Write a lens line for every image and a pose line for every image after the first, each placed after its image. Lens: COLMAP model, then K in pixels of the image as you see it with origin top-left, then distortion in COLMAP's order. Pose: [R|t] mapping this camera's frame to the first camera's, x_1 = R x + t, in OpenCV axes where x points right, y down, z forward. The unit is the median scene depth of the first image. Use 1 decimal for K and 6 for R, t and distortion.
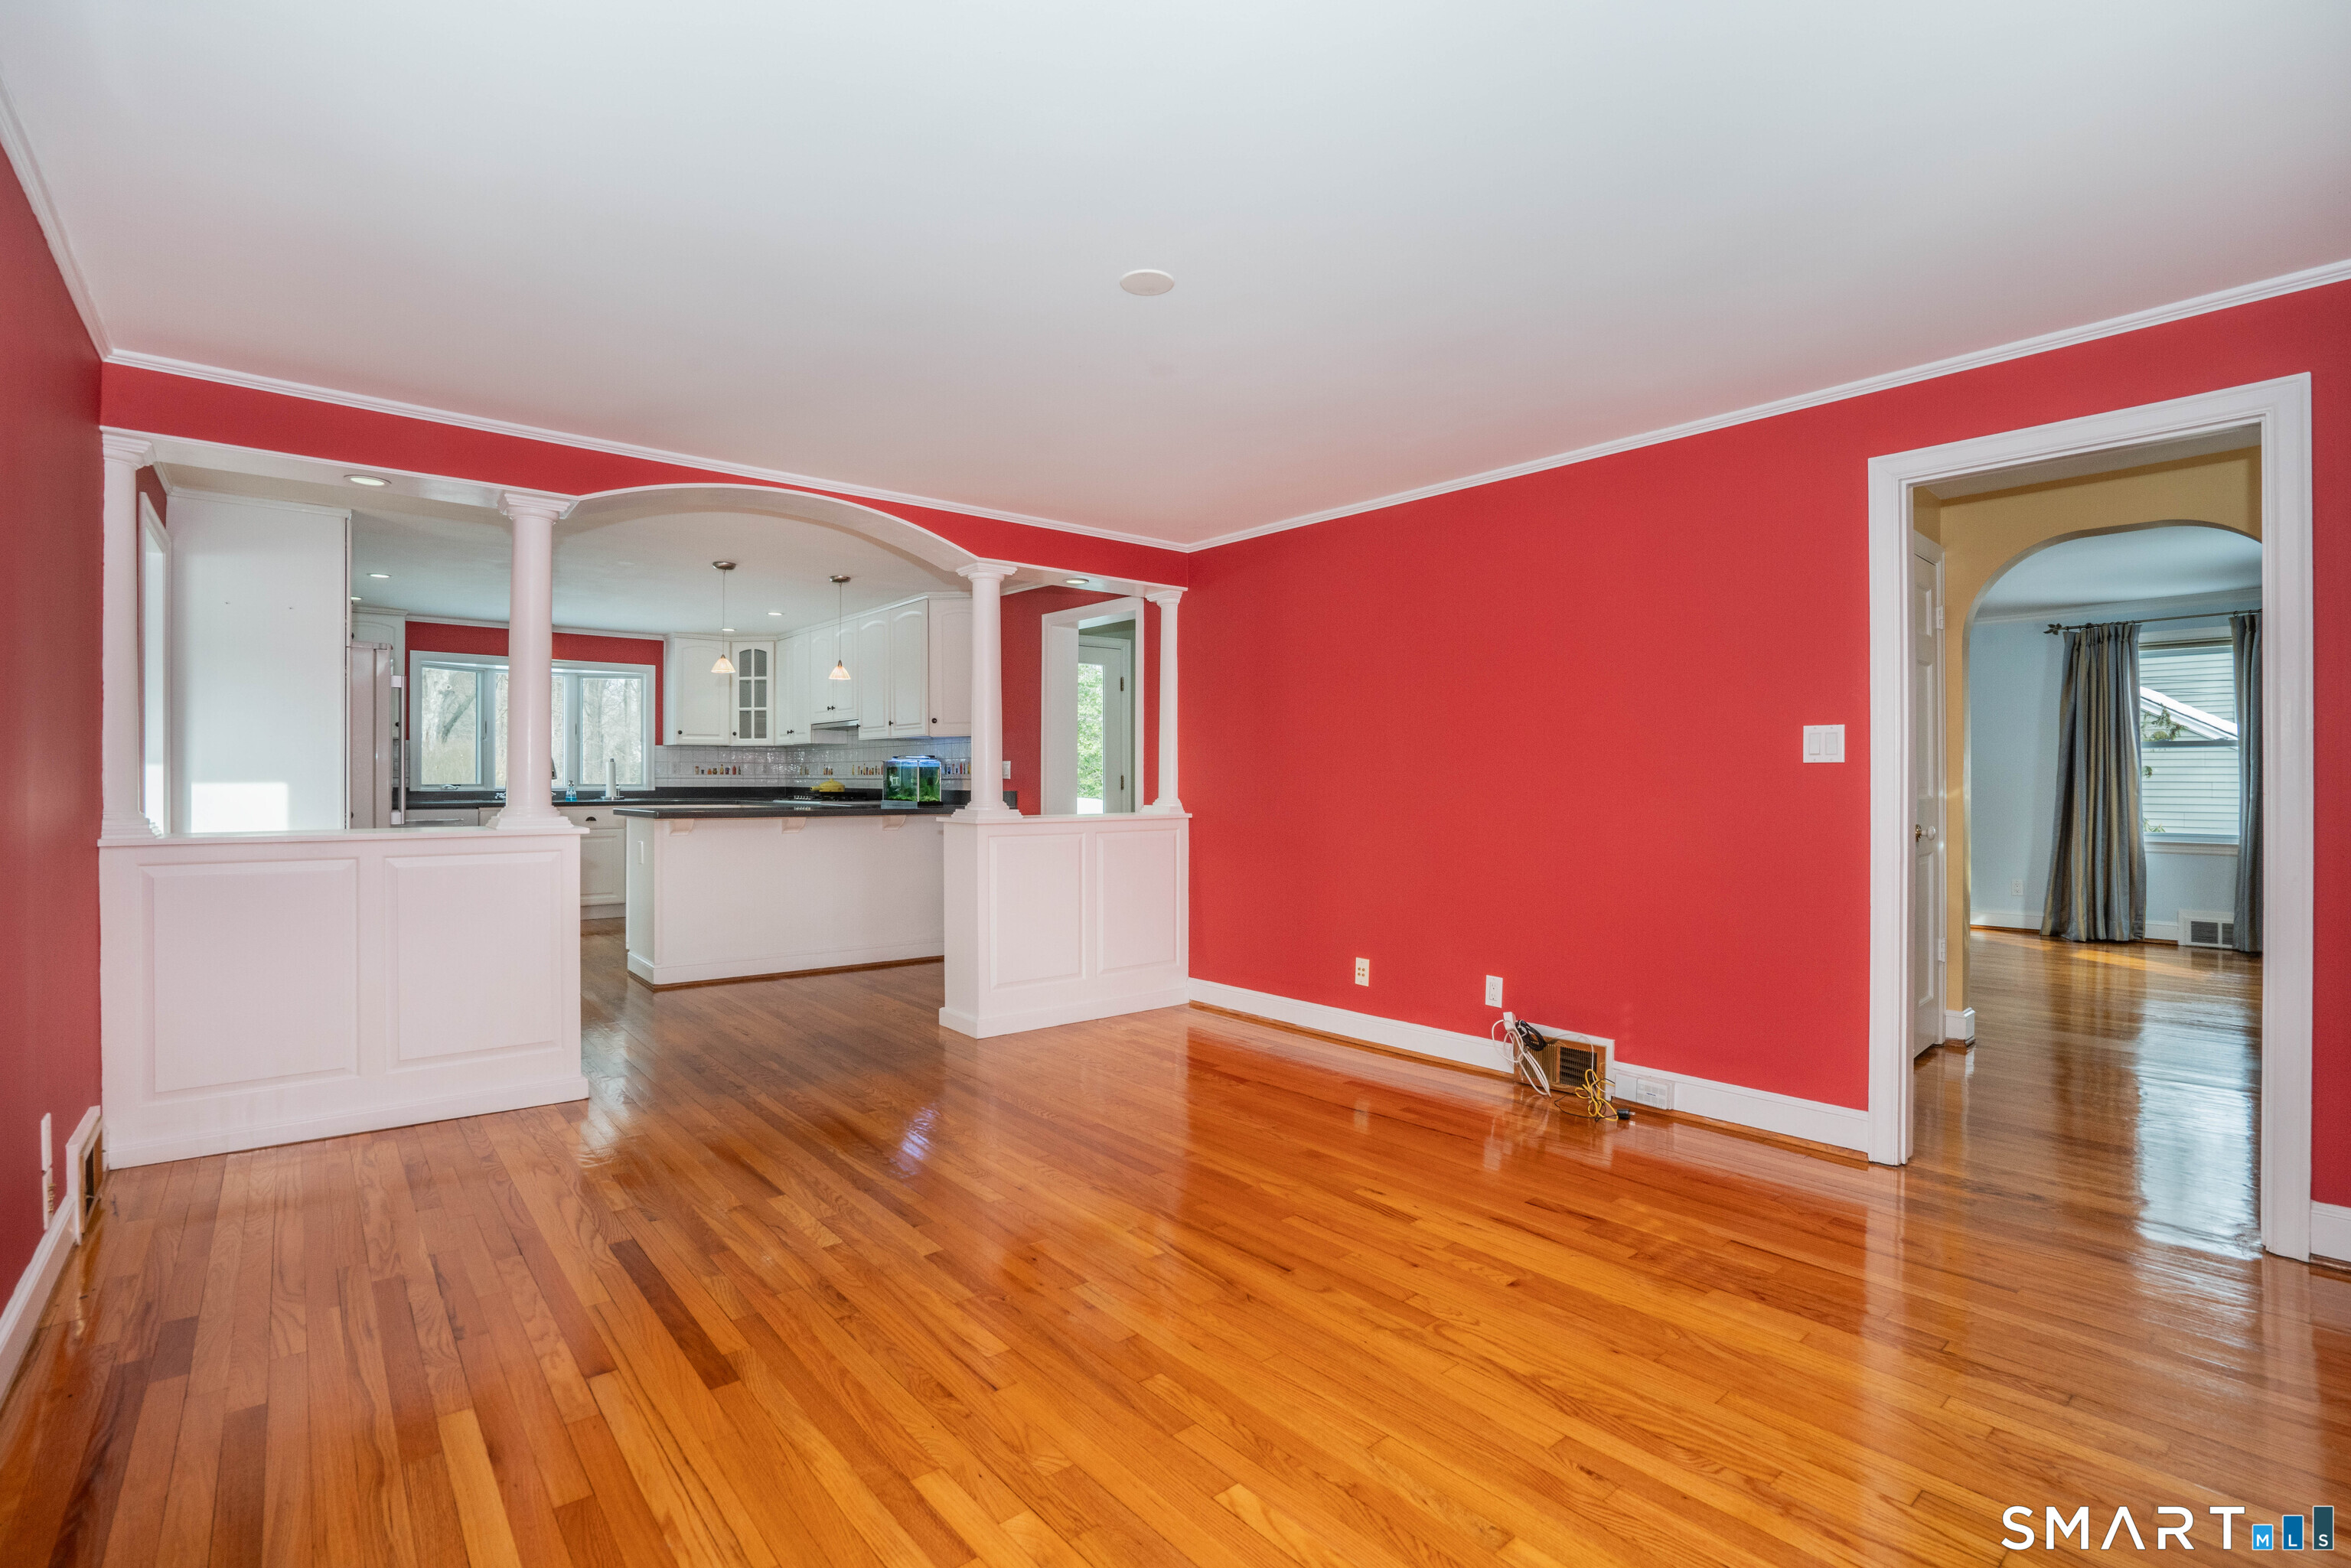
lens RADIAL K [[1075.8, 0, 1175.5], [0, 1075.8, 784.0], [0, 0, 1]] dist [-0.061536, 0.019720]
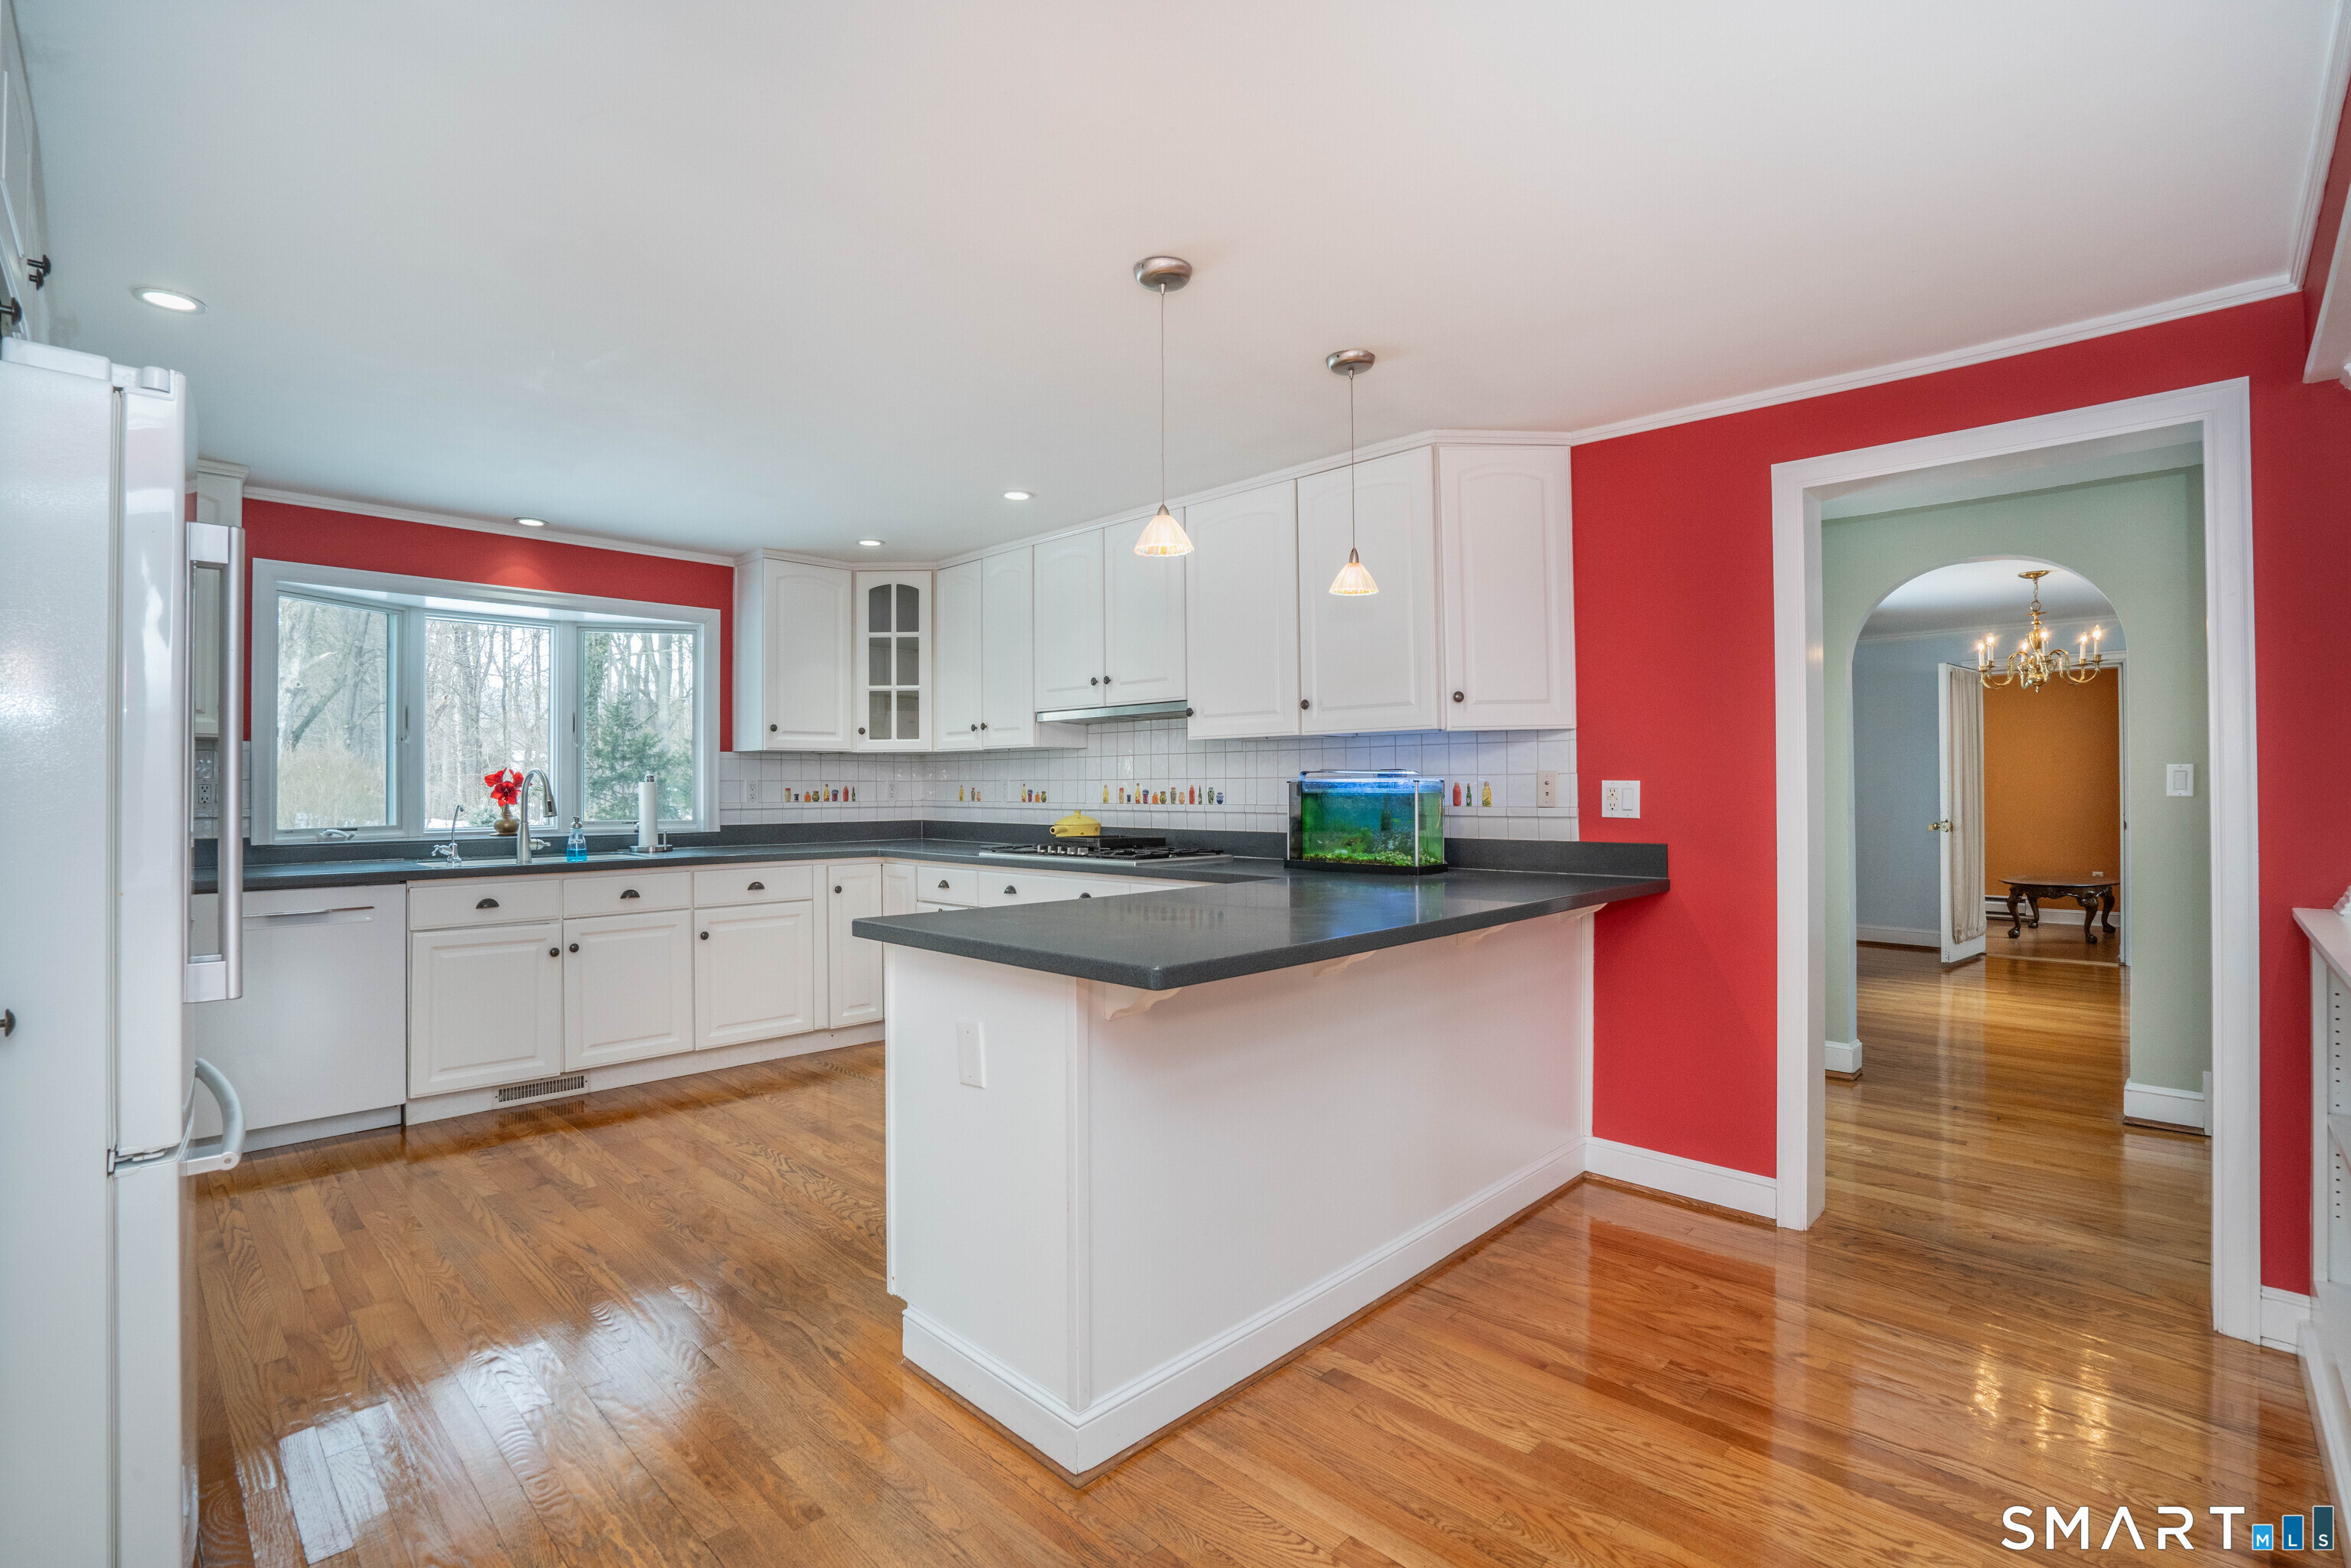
lens RADIAL K [[1059.8, 0, 1159.9], [0, 1059.8, 789.6], [0, 0, 1]] dist [-0.035198, -0.000214]
pose [[0.995696, -0.005321, 0.092524, -0.333872], [0.005550, 0.999982, -0.002224, -0.014615], [-0.092510, 0.002728, 0.995708, 0.455048]]
